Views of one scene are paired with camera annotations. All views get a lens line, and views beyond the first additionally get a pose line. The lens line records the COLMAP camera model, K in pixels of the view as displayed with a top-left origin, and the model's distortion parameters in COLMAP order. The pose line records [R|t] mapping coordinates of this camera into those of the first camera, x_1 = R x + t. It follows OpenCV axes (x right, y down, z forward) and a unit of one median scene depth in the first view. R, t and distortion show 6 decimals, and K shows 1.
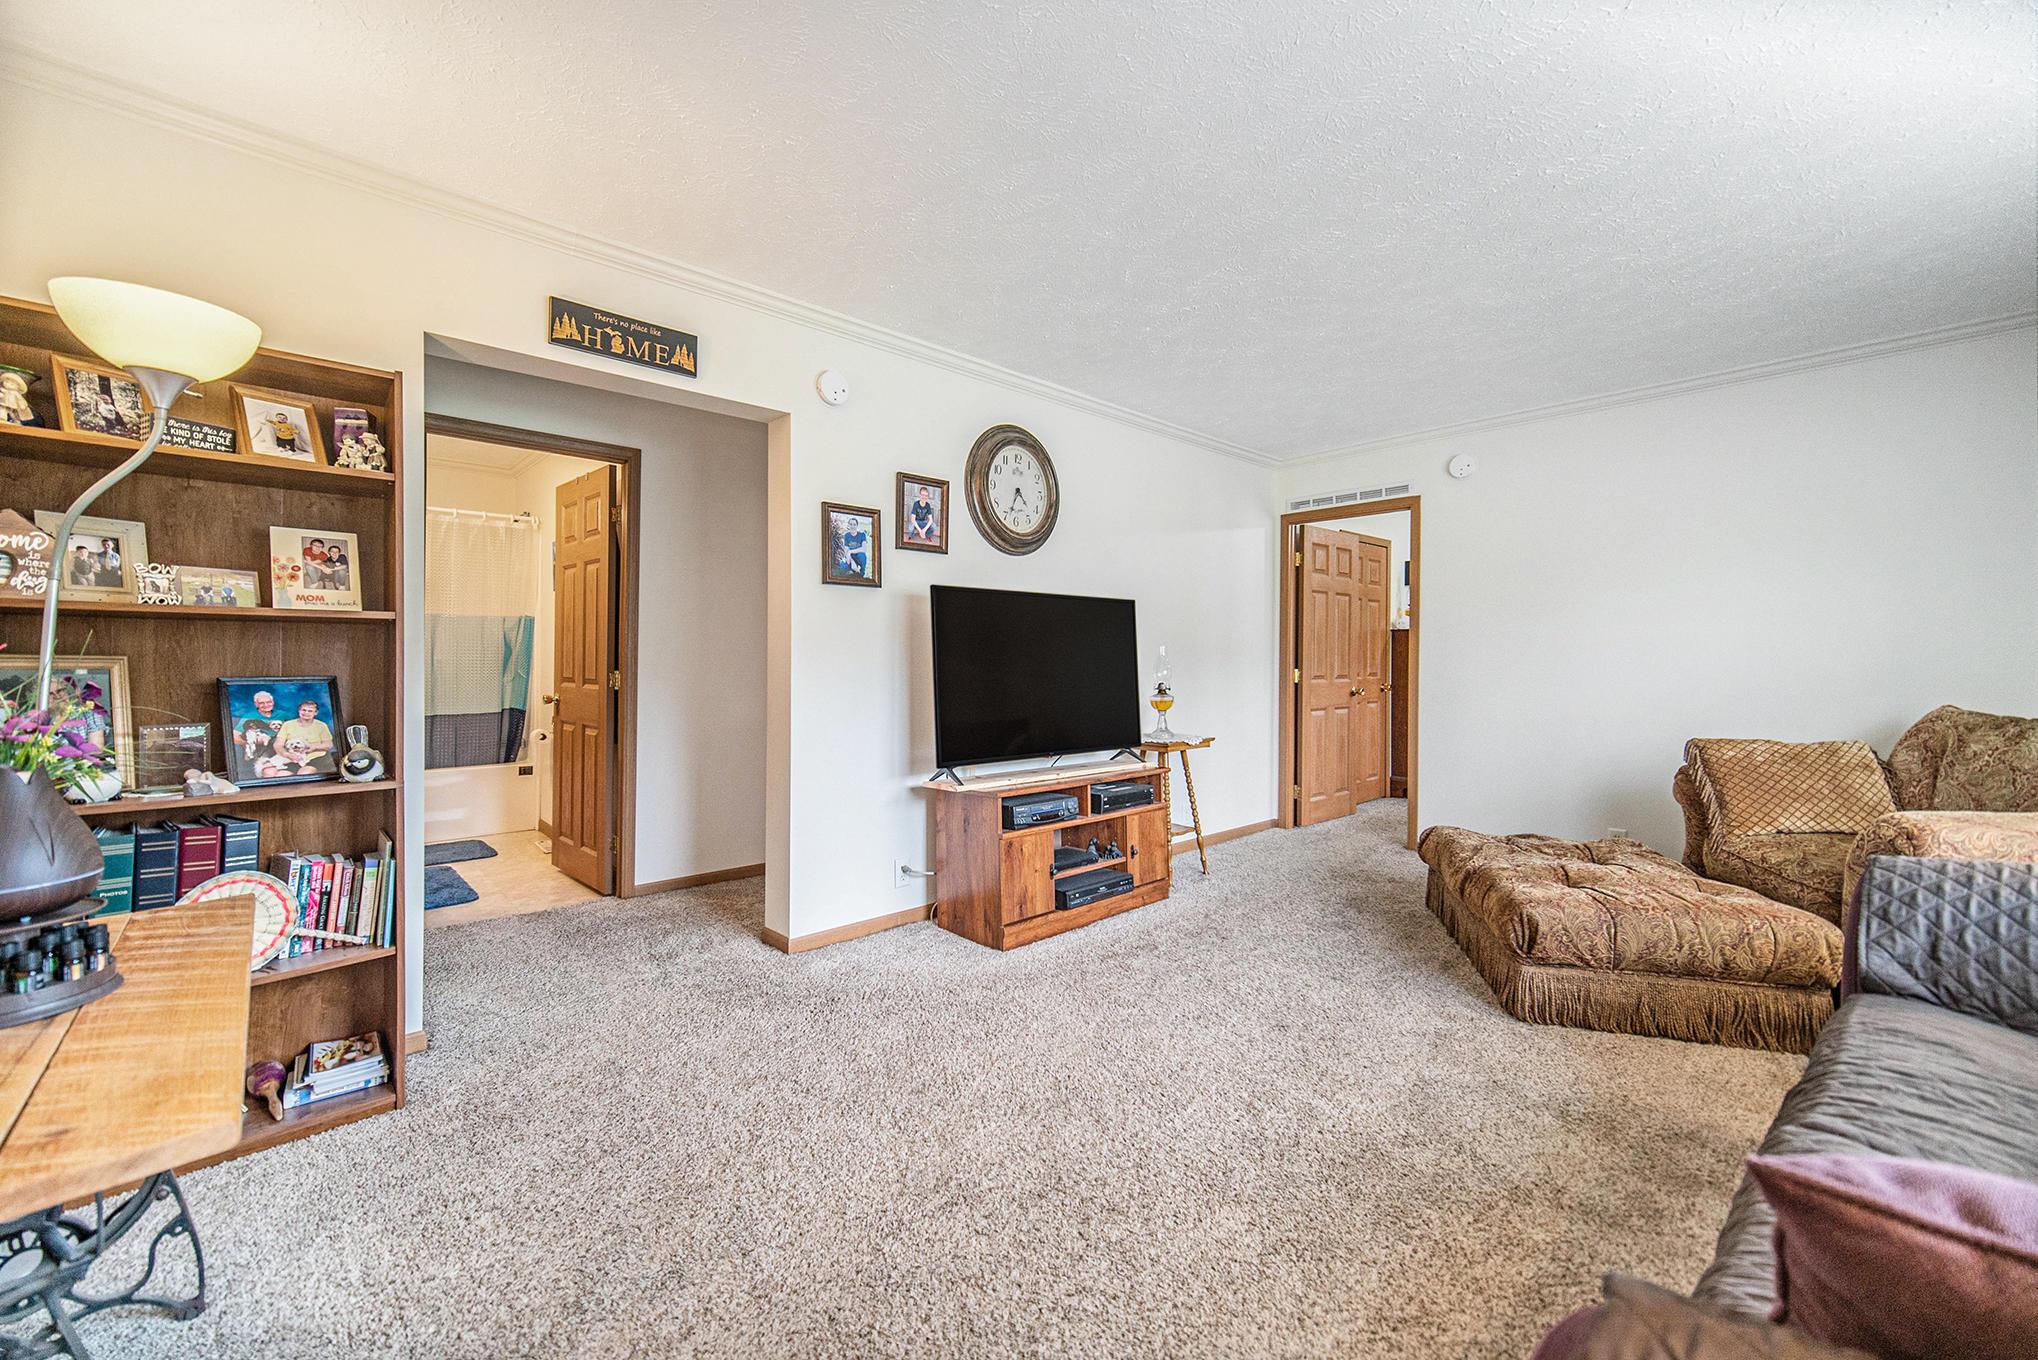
lens RADIAL K [[806.6, 0, 1026.3], [0, 806.6, 673.4], [0, 0, 1]] dist [-0.002902, -0.000183]
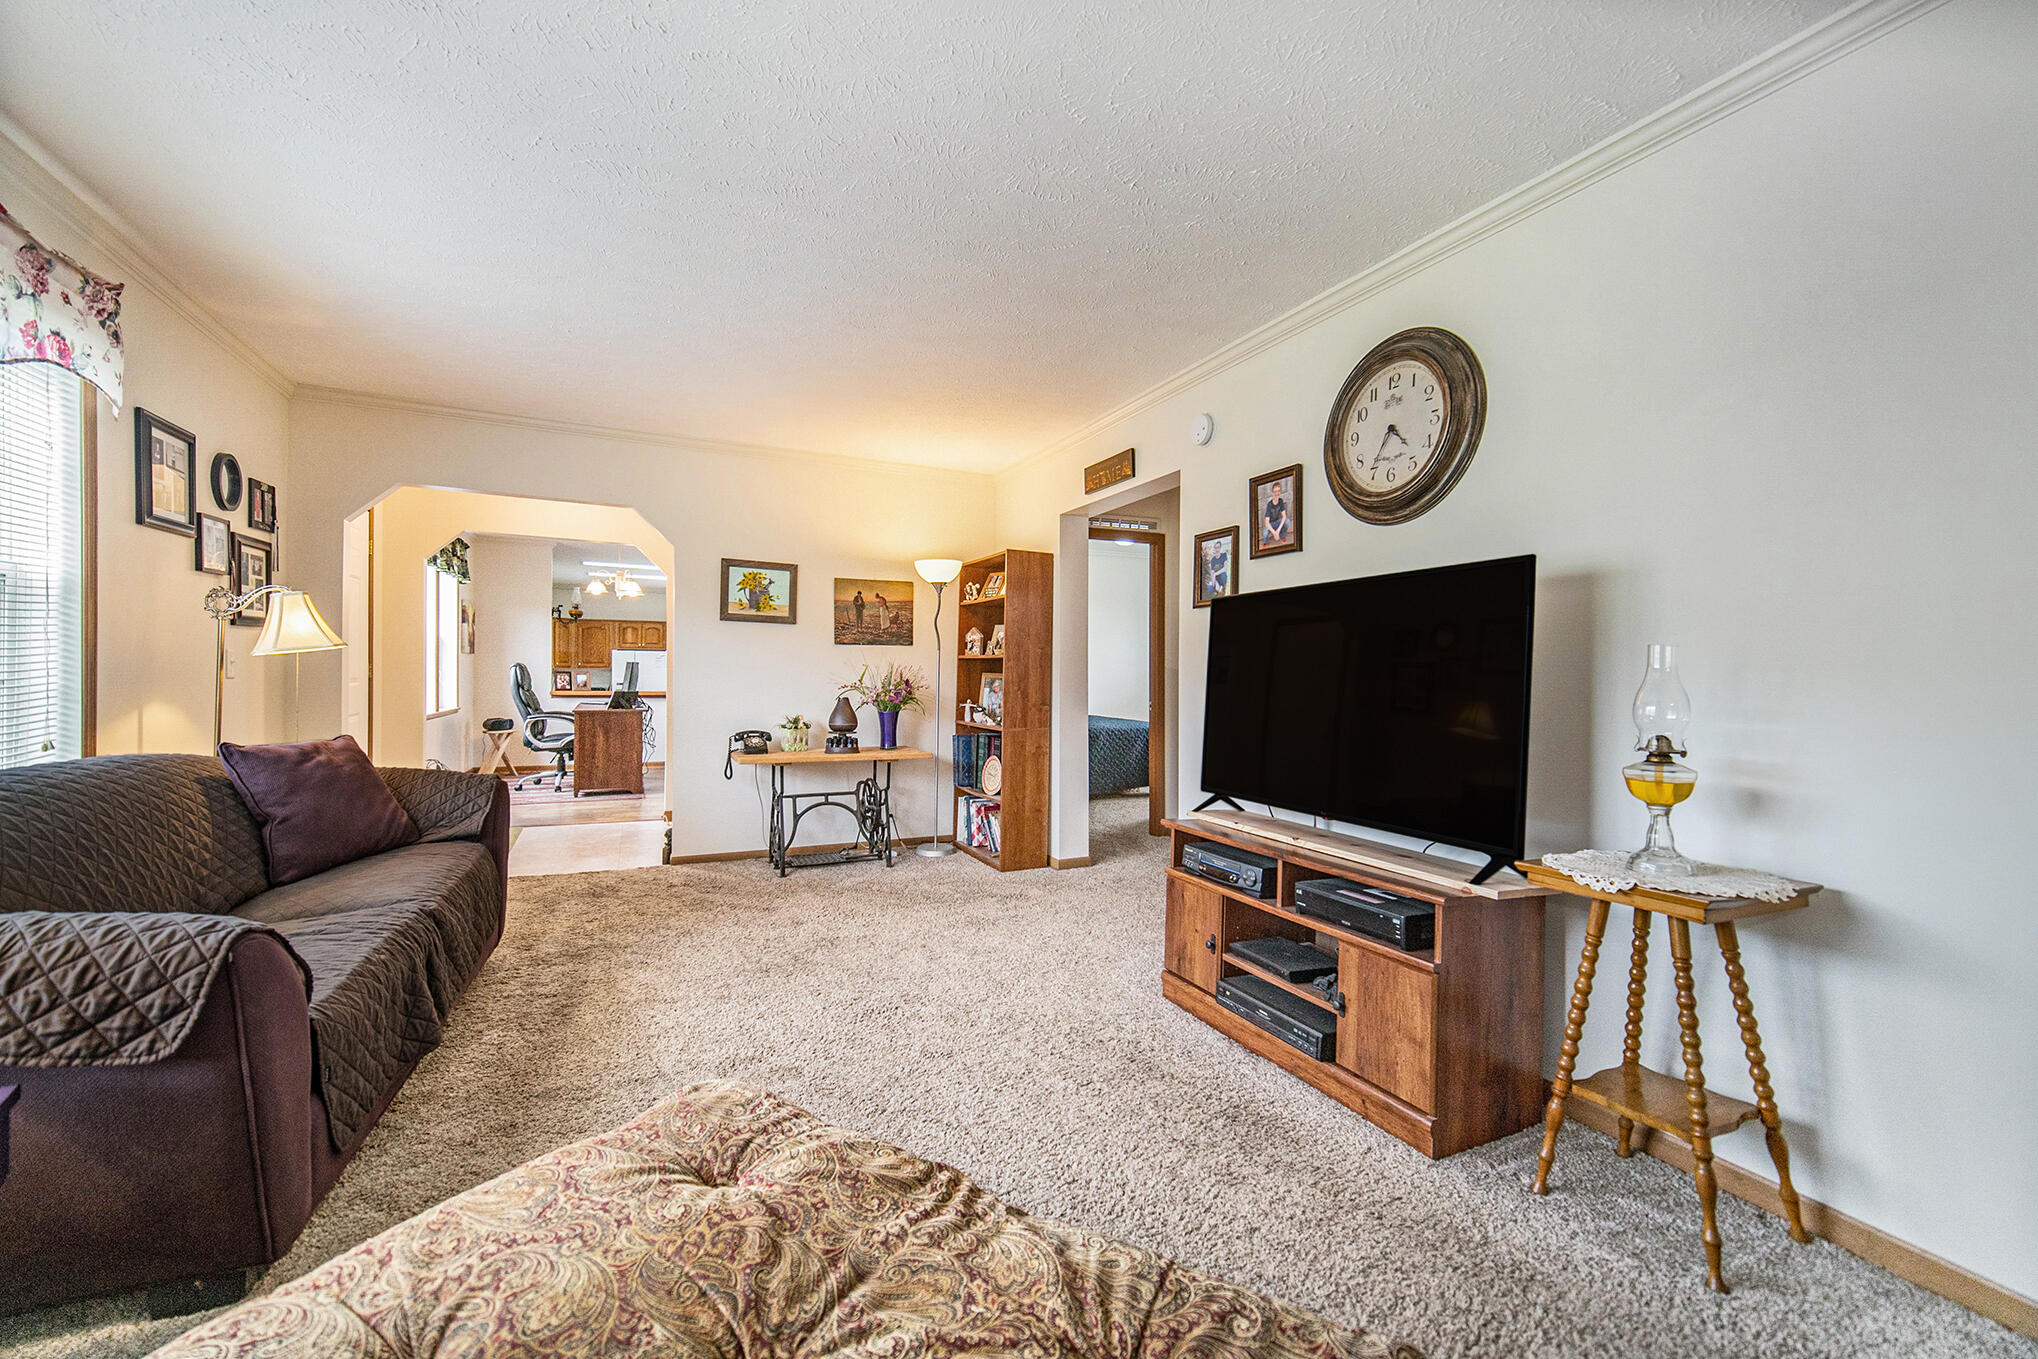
lens RADIAL K [[806.6, 0, 1026.3], [0, 806.6, 672.9], [0, 0, 1]] dist [-0.002902, -0.000183]
pose [[-0.291454, -0.003787, -0.956577, 0.815198], [-0.017451, 0.999847, 0.001359, -0.018029], [0.956426, 0.017089, -0.291476, 1.014795]]
